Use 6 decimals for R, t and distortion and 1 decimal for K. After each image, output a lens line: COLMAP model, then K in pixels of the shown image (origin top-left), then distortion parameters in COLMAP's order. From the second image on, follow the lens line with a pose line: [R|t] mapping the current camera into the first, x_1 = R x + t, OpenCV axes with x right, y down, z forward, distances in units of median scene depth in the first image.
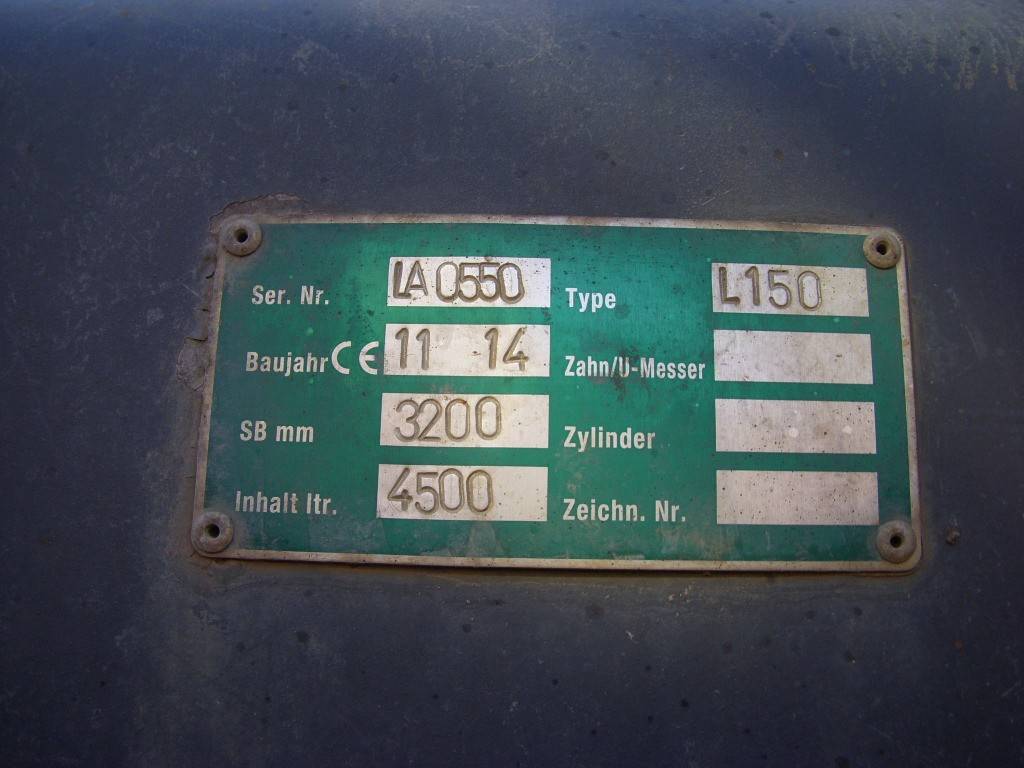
lens RADIAL K [[1159.3, 0, 512.0], [0, 1159.3, 384.0], [0, 0, 1]] dist [-0.249664, 0.137293]
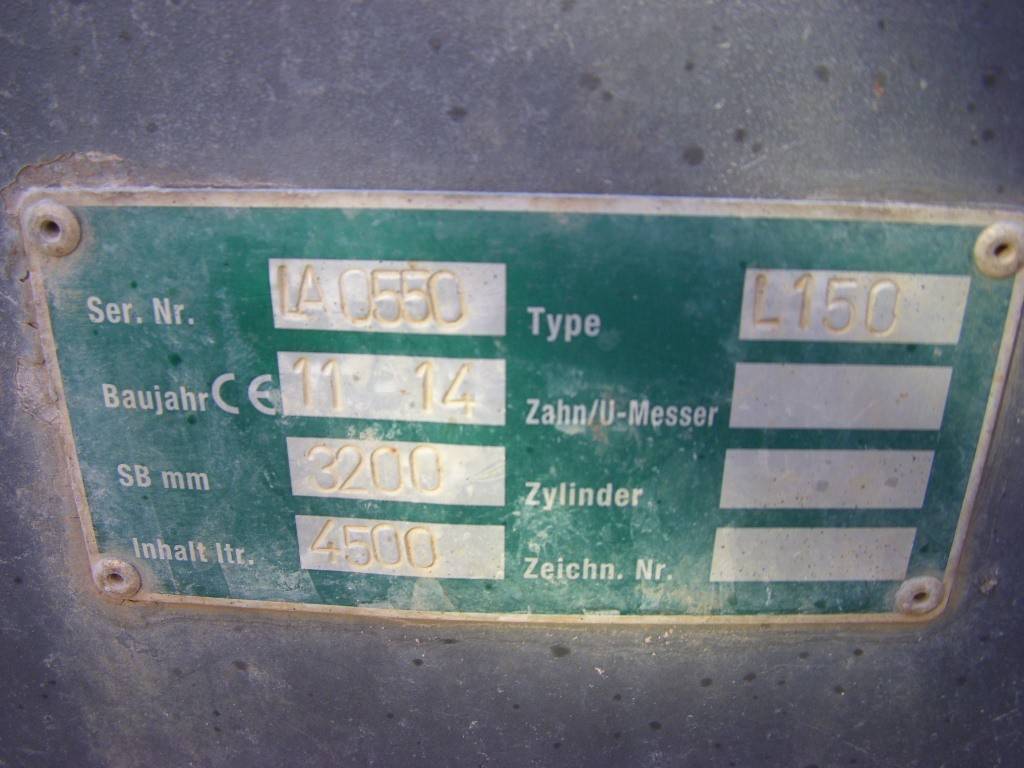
lens RADIAL K [[1159.3, 0, 512.0], [0, 1159.3, 384.0], [0, 0, 1]] dist [-0.249664, 0.137293]
pose [[0.999690, -0.005558, -0.024258, 0.055669], [0.020868, 0.718261, 0.695461, -0.549853], [0.013558, -0.695752, 0.718154, 0.494227]]
